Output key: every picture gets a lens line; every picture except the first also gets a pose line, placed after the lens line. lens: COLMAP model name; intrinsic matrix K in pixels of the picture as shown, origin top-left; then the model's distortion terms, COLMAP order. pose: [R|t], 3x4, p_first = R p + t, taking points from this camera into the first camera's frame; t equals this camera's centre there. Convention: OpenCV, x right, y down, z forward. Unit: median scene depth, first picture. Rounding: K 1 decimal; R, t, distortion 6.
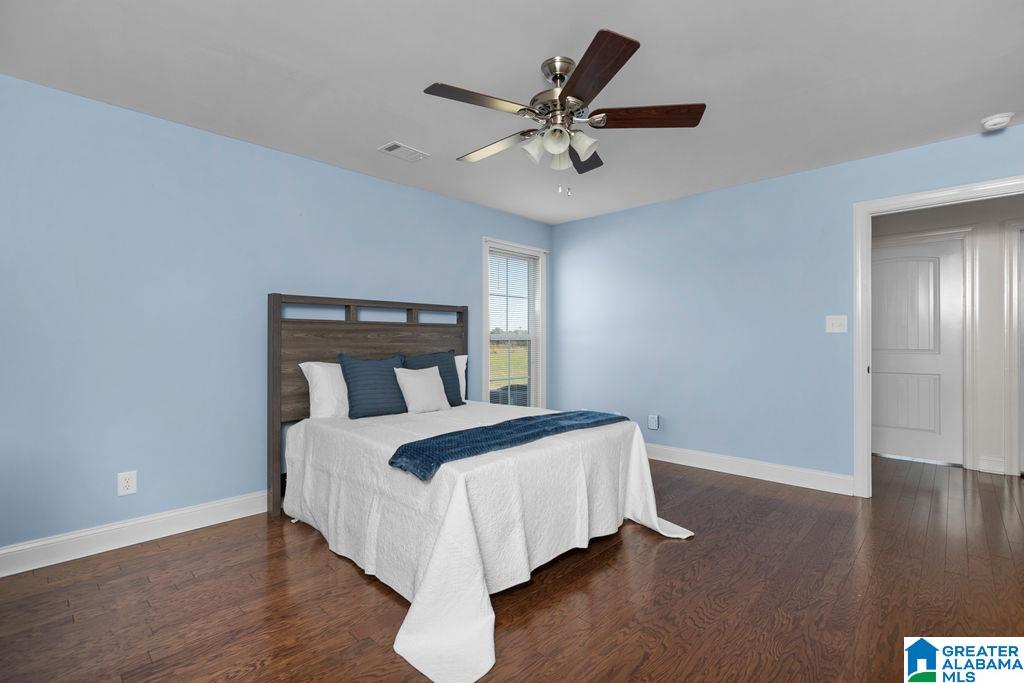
lens RADIAL K [[468.0, 0, 497.5], [0, 468.0, 344.6], [0, 0, 1]] dist [-0.000325, 0.000190]
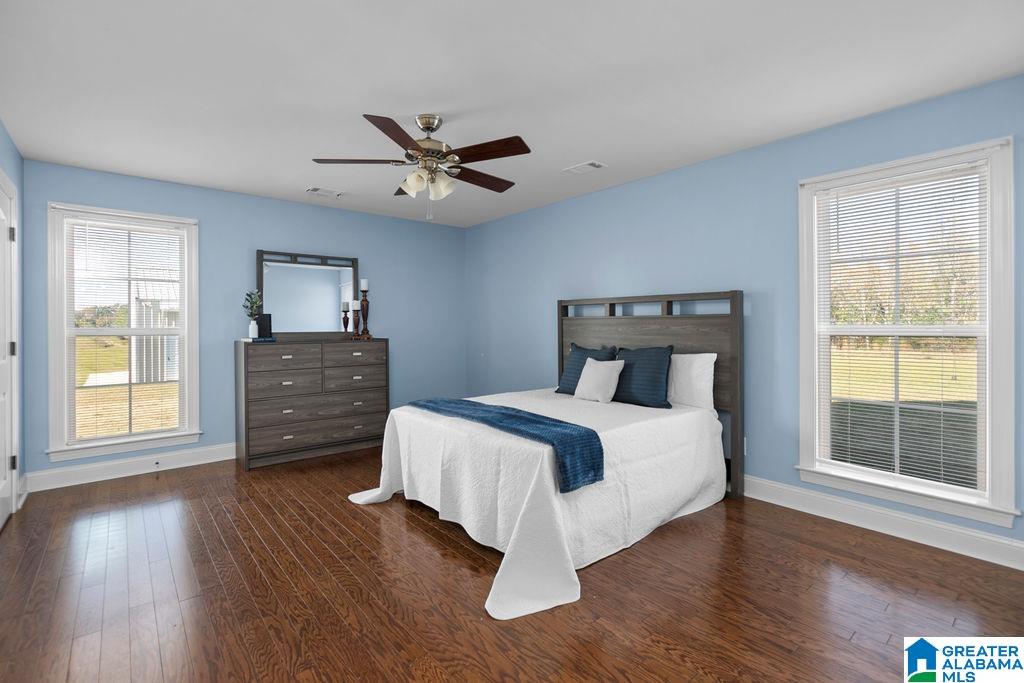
lens RADIAL K [[462.1, 0, 512.3], [0, 462.1, 324.7], [0, 0, 1]] dist [0.000225, 0.000086]
pose [[-0.087802, -0.001125, -0.996137, 0.906748], [-0.009483, 0.999955, -0.000294, -0.027589], [0.996093, 0.009420, -0.087808, 0.886401]]
